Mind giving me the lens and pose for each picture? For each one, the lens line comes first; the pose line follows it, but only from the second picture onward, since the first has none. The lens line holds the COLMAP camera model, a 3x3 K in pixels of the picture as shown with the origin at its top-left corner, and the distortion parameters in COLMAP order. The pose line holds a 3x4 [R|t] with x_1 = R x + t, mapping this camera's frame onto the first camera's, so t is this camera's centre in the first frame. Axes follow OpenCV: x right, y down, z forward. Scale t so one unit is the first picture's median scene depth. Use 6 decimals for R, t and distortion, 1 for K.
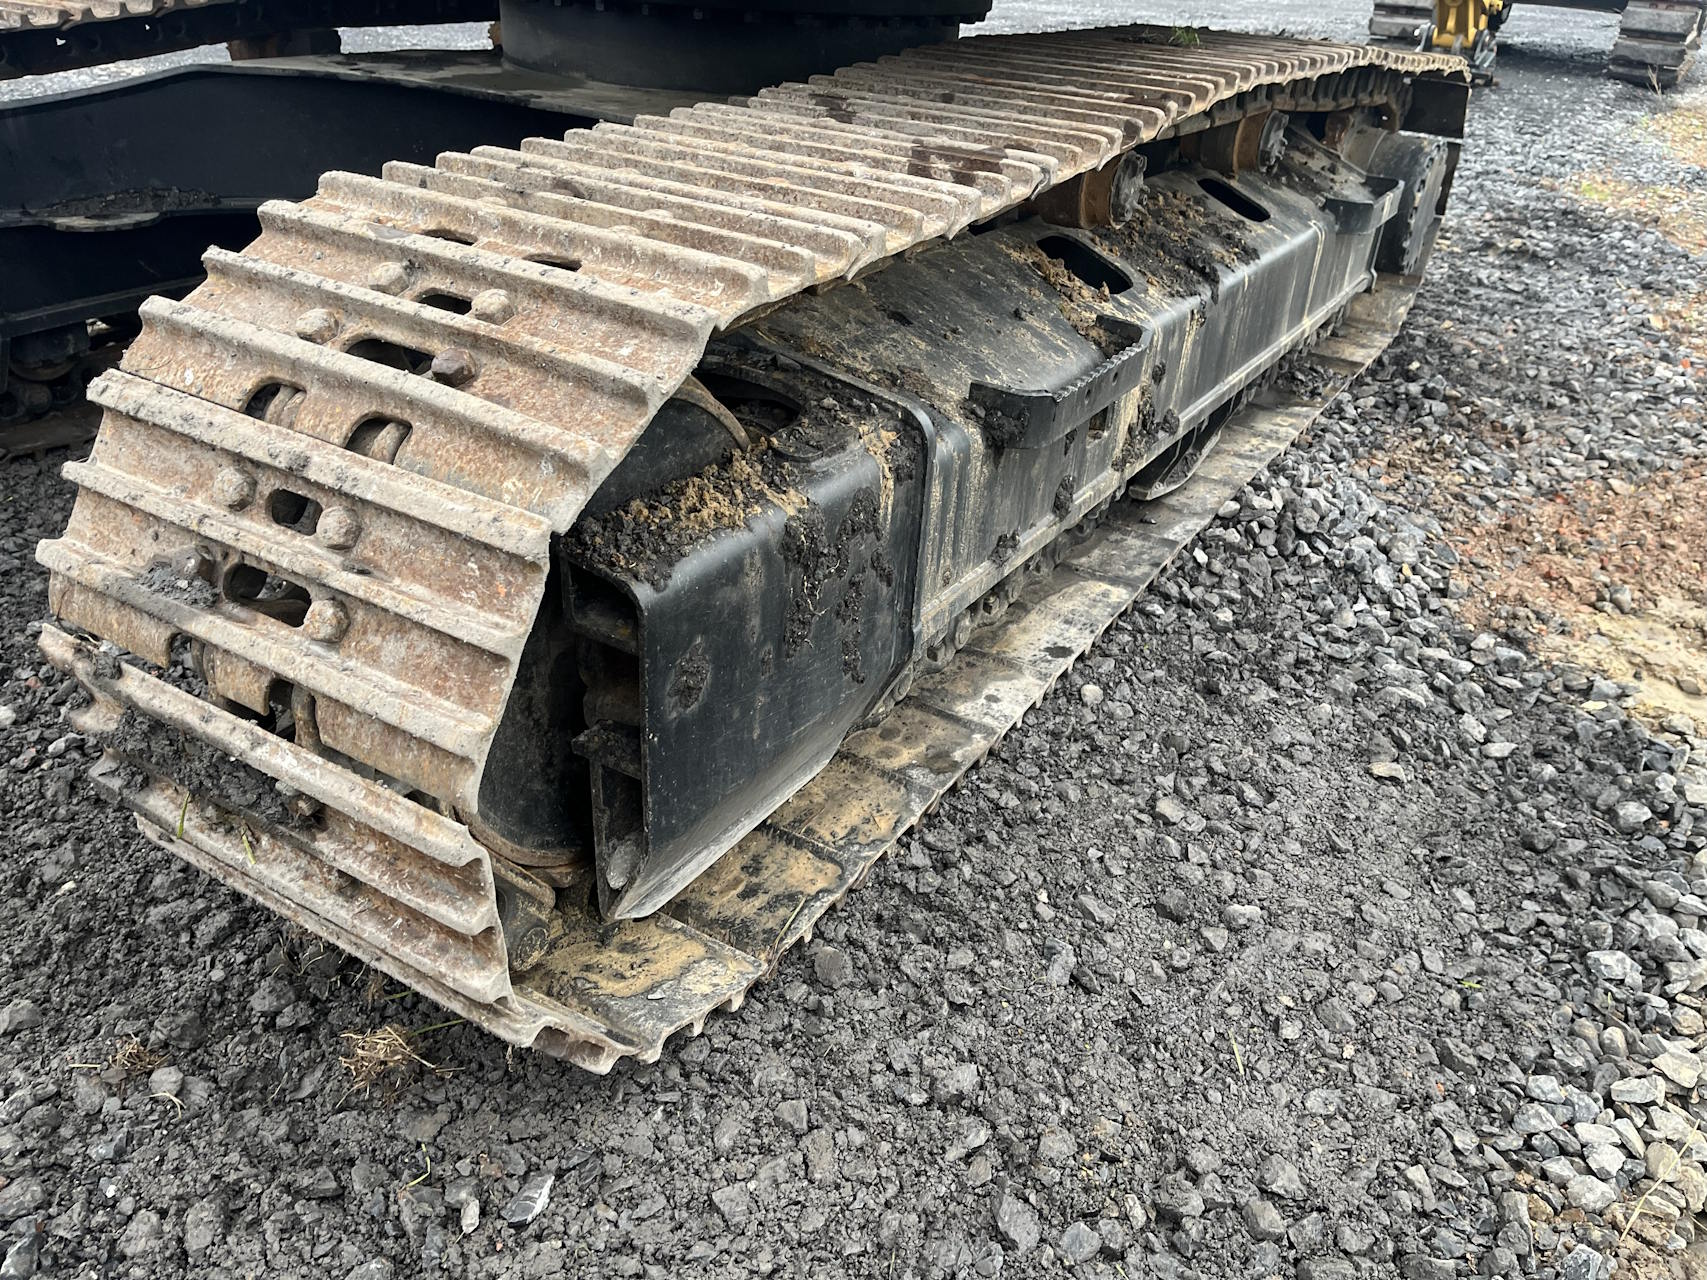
lens RADIAL K [[1331.8, 0, 853.5], [0, 1331.8, 640.0], [0, 0, 1]] dist [0.053820, -0.083873]
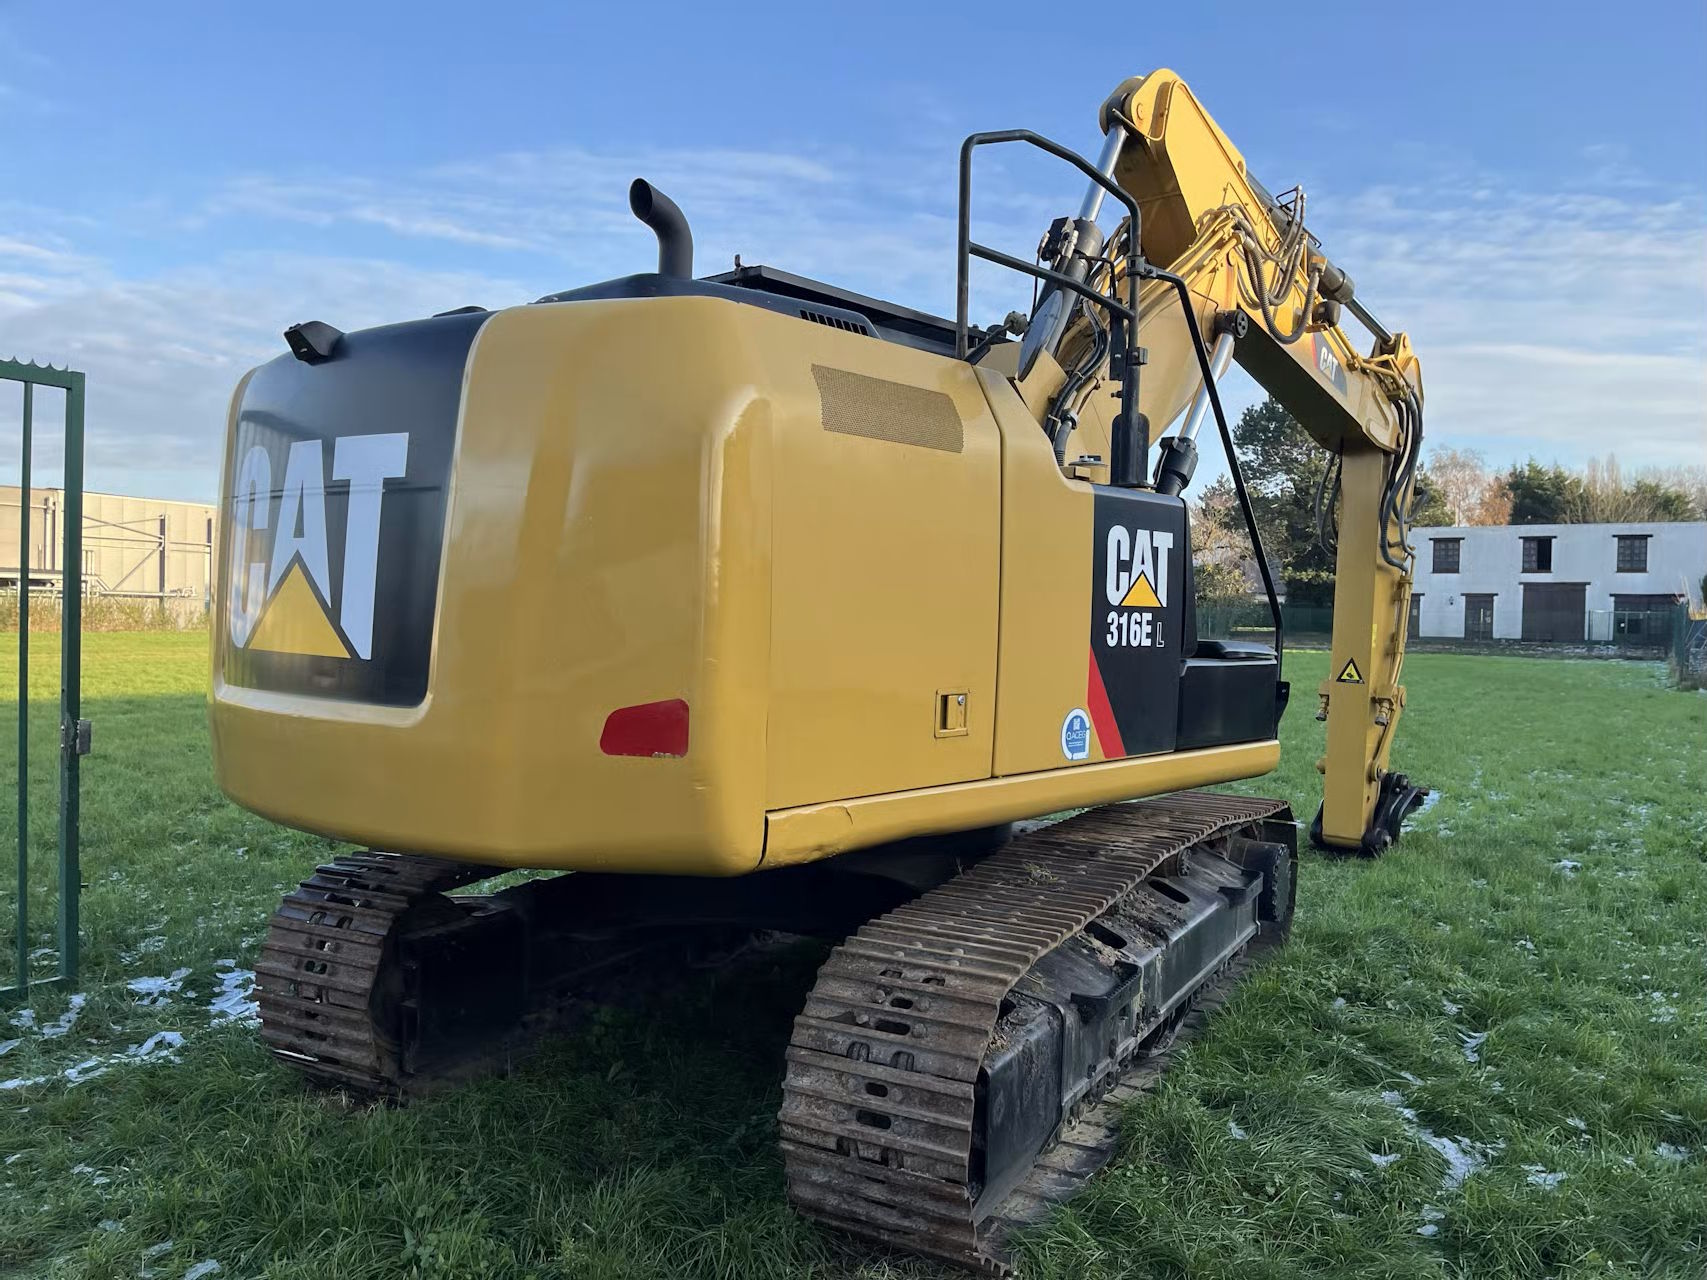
lens RADIAL K [[1331.8, 0, 853.5], [0, 1331.8, 640.0], [0, 0, 1]] dist [0.053820, -0.083873]
pose [[0.998549, -0.022892, 0.048747, -0.289404], [0.042409, 0.892138, -0.449769, 0.213876], [-0.033193, 0.451183, 0.891814, -0.979914]]
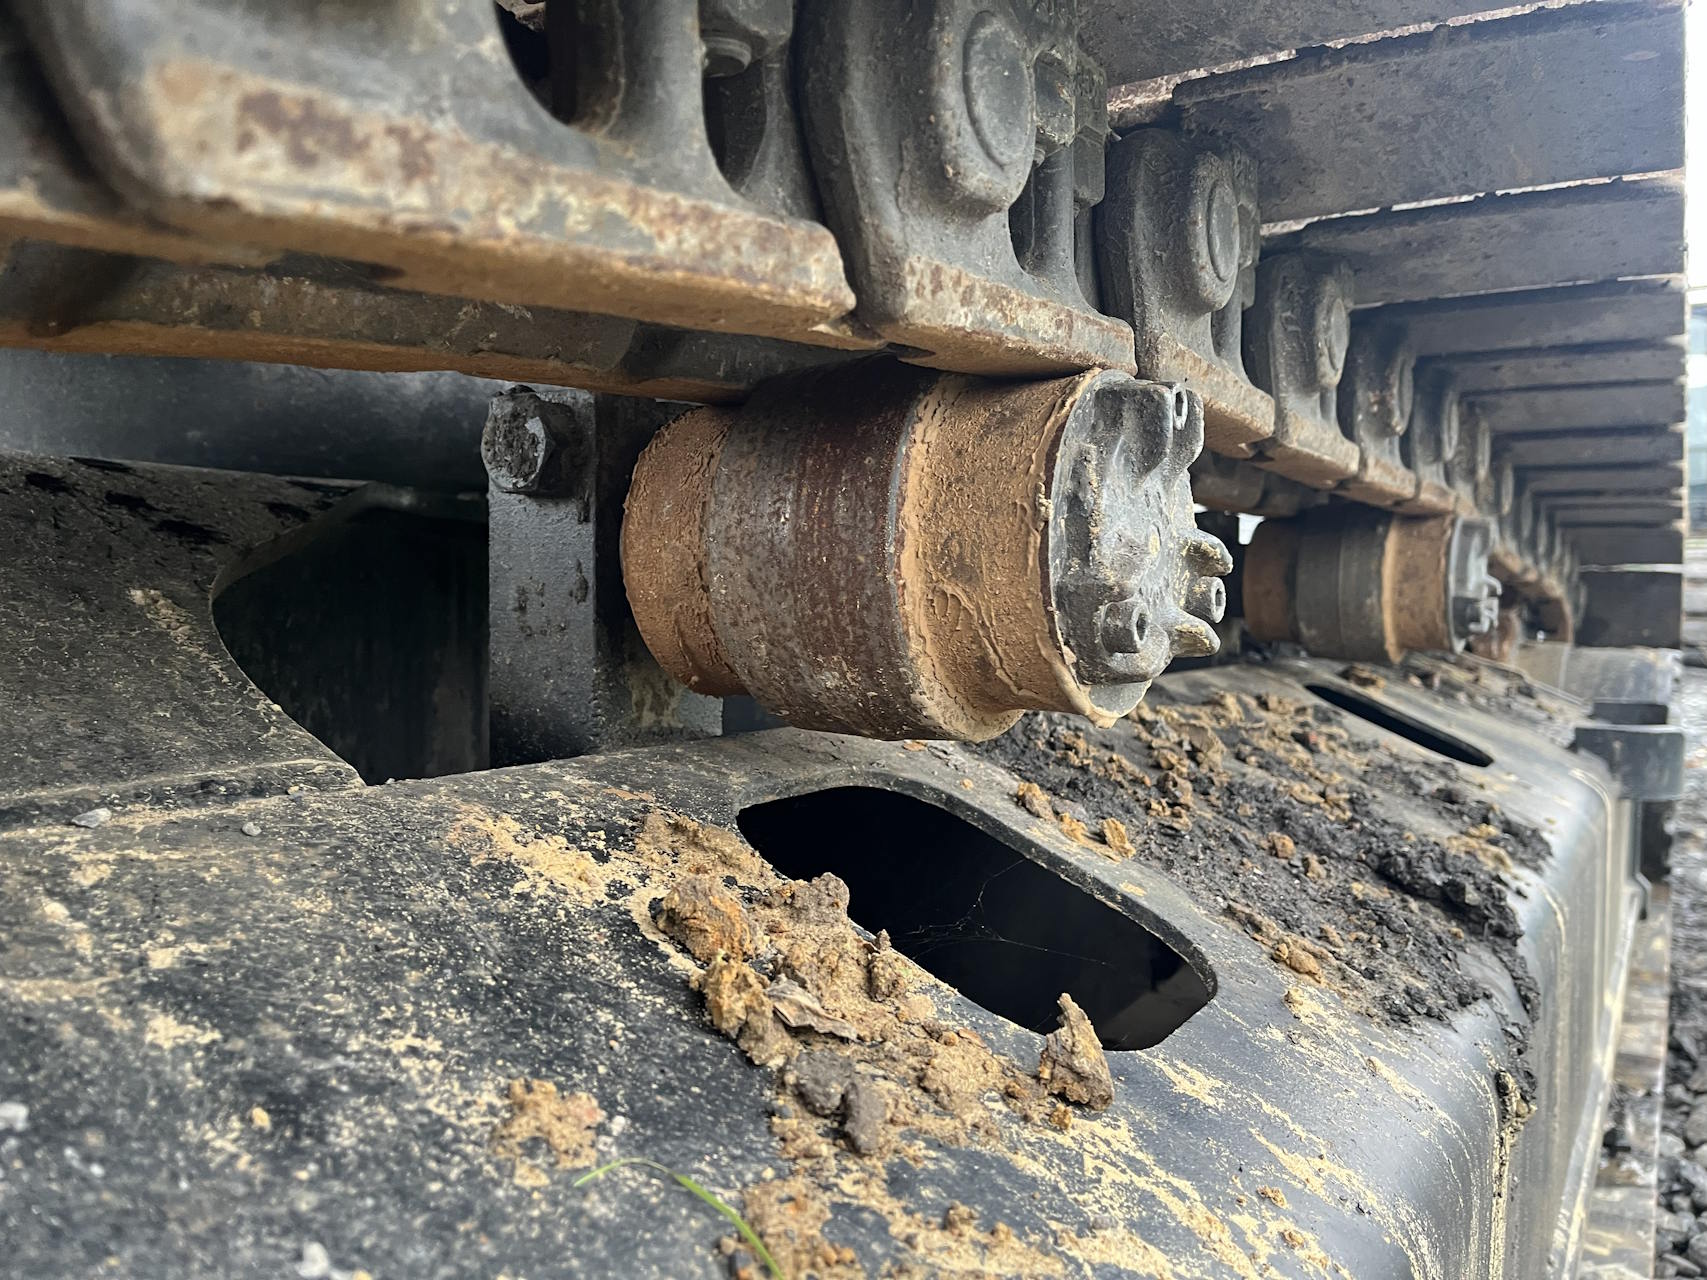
lens RADIAL K [[1331.8, 0, 853.5], [0, 1331.8, 640.0], [0, 0, 1]] dist [0.053820, -0.083873]
pose [[0.998668, -0.050826, -0.008873, 0.160769], [0.041533, 0.893971, -0.446196, -0.228113], [0.030611, 0.445234, 0.894891, 0.808337]]
